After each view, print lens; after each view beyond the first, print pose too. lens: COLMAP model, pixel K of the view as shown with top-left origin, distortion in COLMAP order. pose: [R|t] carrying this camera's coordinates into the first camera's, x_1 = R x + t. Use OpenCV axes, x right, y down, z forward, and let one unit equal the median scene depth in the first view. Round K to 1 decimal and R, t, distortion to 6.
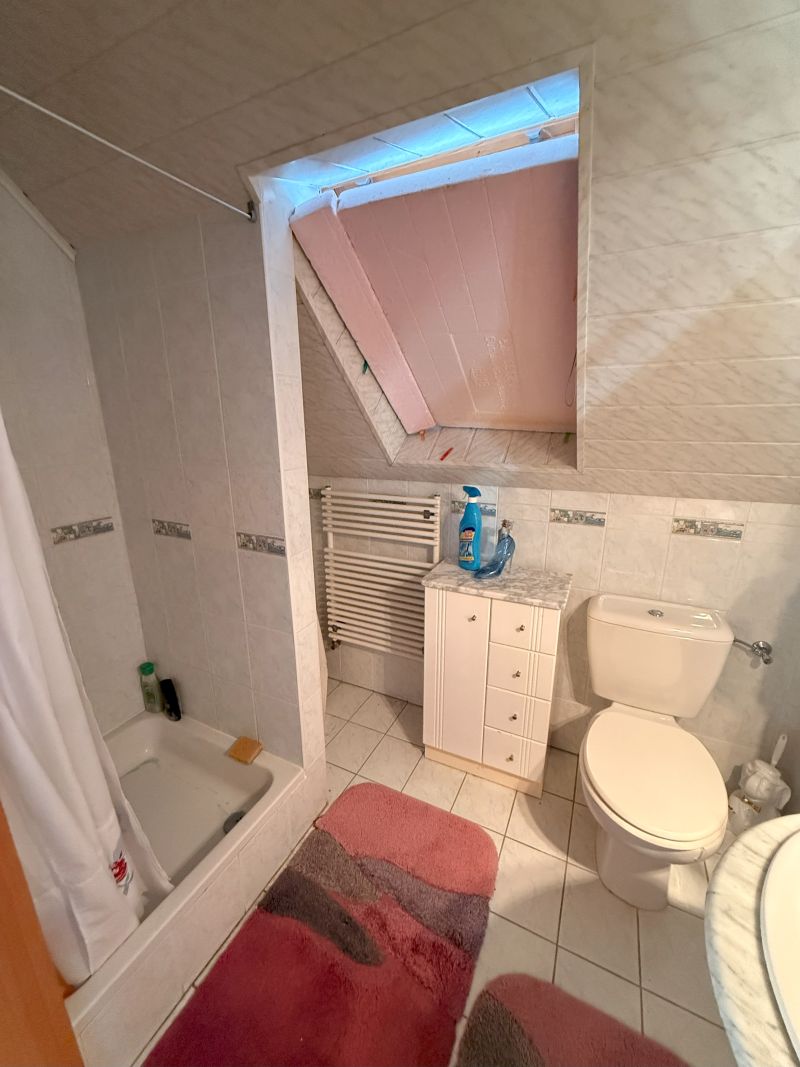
lens RADIAL K [[425.9, 0, 402.0], [0, 425.9, 532.0], [0, 0, 1]] dist [-0.000868, 0.000037]
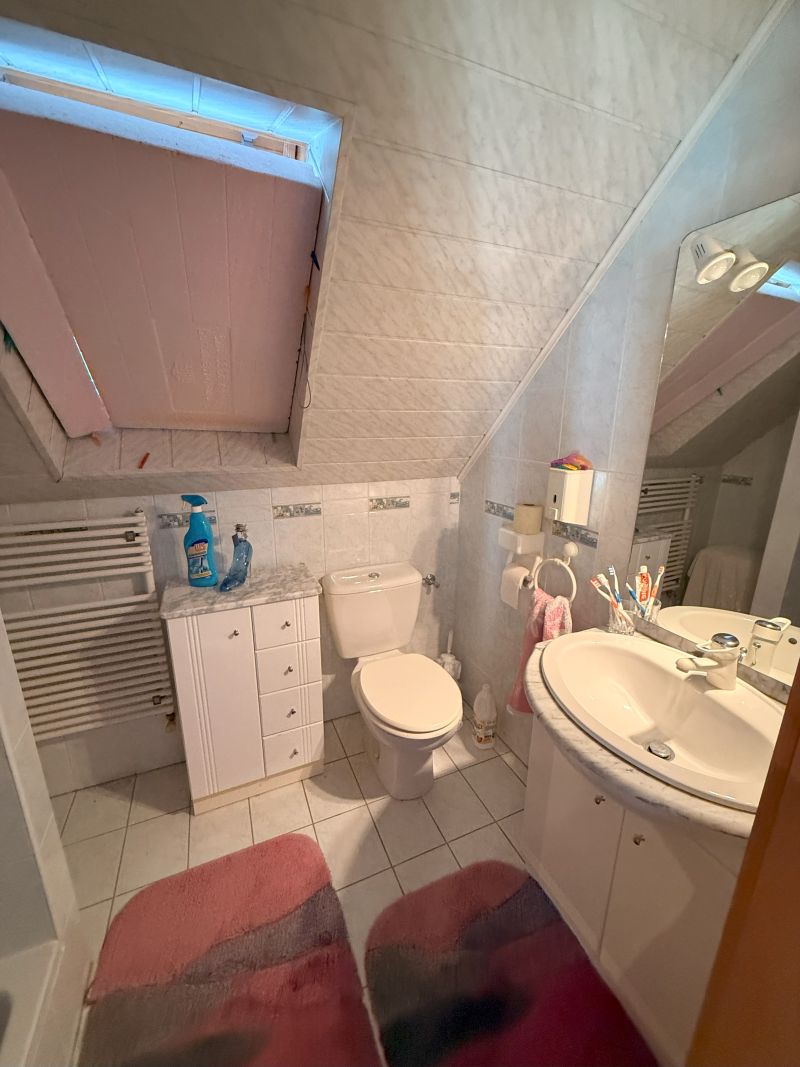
lens RADIAL K [[425.9, 0, 402.0], [0, 425.9, 532.0], [0, 0, 1]] dist [-0.000868, 0.000037]
pose [[0.641361, -0.189004, 0.743595, -0.254628], [0.188962, 0.978241, 0.085662, -0.025571], [-0.743606, 0.085571, 0.663120, 0.095476]]
